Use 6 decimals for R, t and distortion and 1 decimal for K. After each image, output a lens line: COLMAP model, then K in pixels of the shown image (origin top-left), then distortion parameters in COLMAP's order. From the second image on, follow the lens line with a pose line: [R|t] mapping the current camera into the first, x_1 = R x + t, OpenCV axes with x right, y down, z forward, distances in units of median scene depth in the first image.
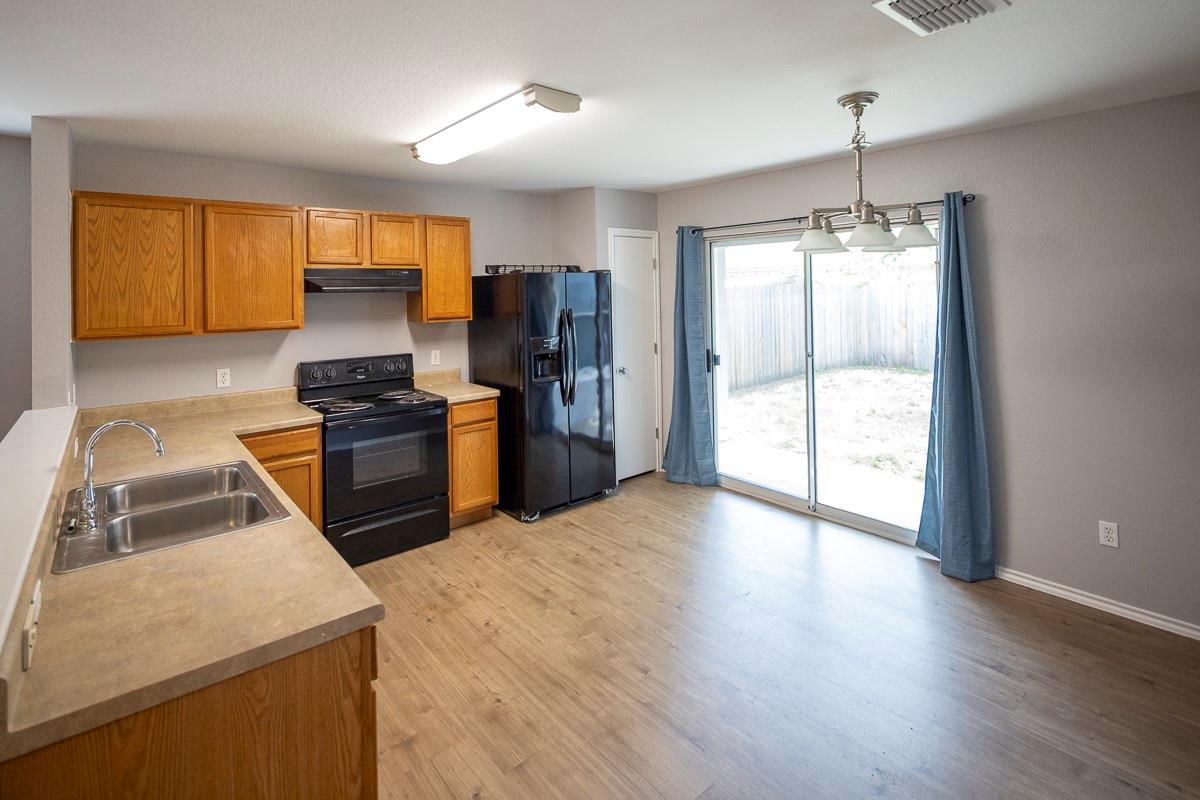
lens RADIAL K [[567.1, 0, 596.2], [0, 567.1, 412.8], [0, 0, 1]] dist [0.000143, -0.000317]
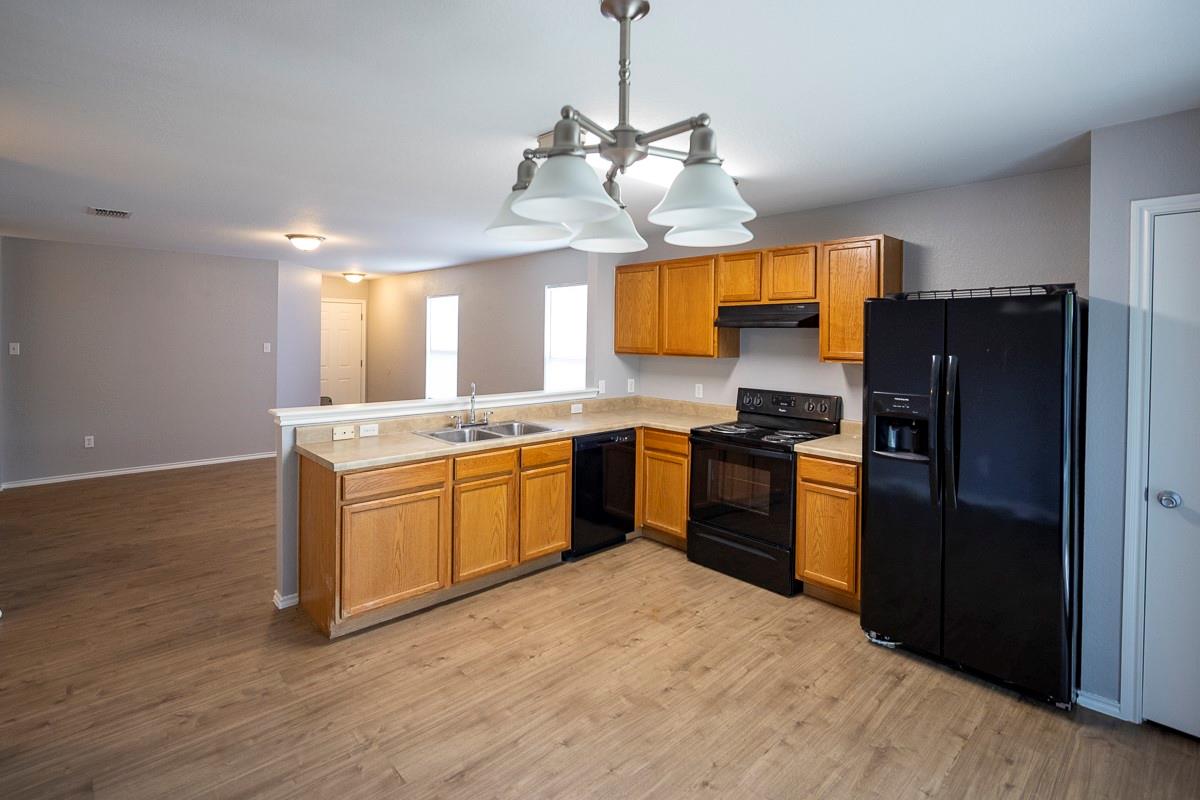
lens RADIAL K [[567.0, 0, 596.8], [0, 567.0, 461.5], [0, 0, 1]] dist [0.000851, -0.000227]
pose [[0.040014, 0.234248, -0.971353, 0.690664], [-0.223350, 0.949631, 0.219809, -0.146507], [0.973917, 0.208157, 0.090318, 0.696661]]
